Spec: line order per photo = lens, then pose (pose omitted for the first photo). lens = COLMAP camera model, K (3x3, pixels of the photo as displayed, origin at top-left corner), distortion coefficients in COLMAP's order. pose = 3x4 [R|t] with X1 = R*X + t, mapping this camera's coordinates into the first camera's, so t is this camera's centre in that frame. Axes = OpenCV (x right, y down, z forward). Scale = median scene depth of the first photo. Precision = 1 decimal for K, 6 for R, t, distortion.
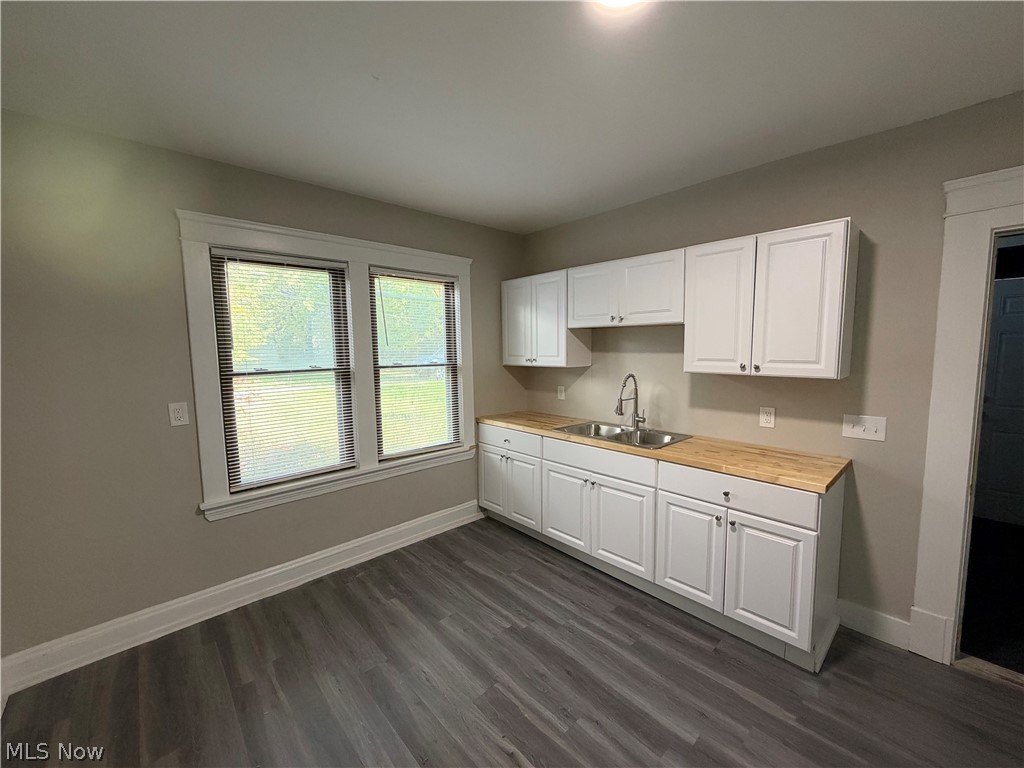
lens RADIAL K [[410.8, 0, 513.6], [0, 410.8, 381.0], [0, 0, 1]] dist [-0.001166, 0.000188]
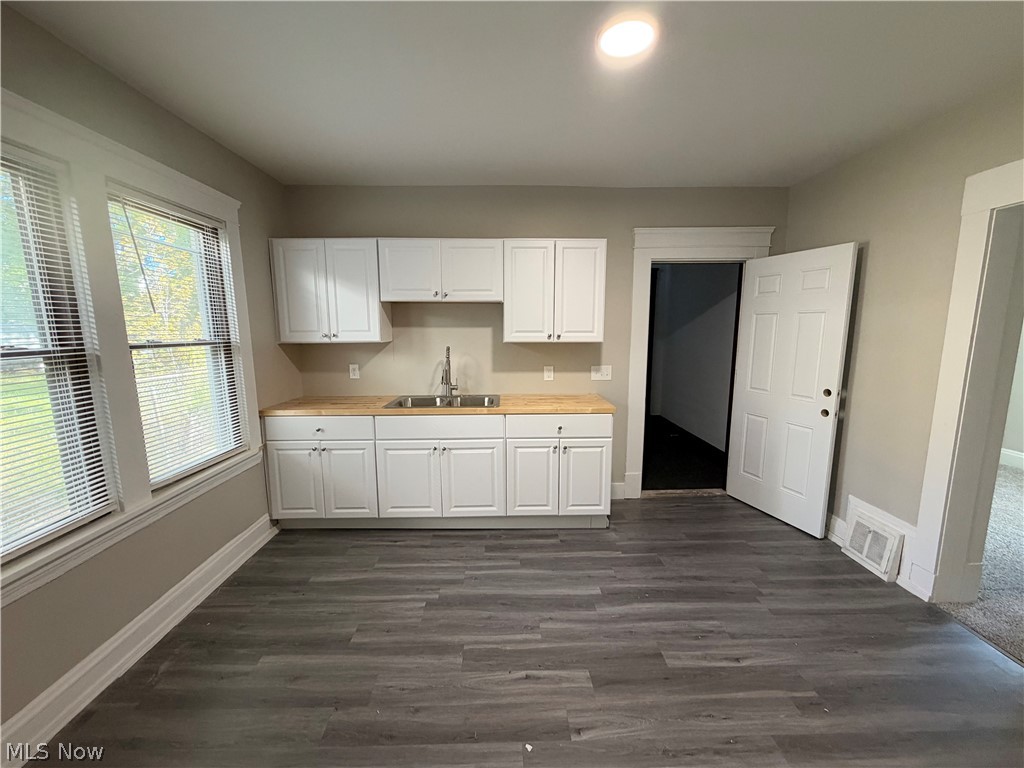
lens RADIAL K [[410.8, 0, 509.1], [0, 410.8, 381.7], [0, 0, 1]] dist [-0.001166, 0.000188]
pose [[0.659027, -0.092098, 0.746459, -0.476442], [0.059454, 0.995748, 0.070365, 0.010078], [-0.749766, -0.001992, 0.661701, 0.170863]]
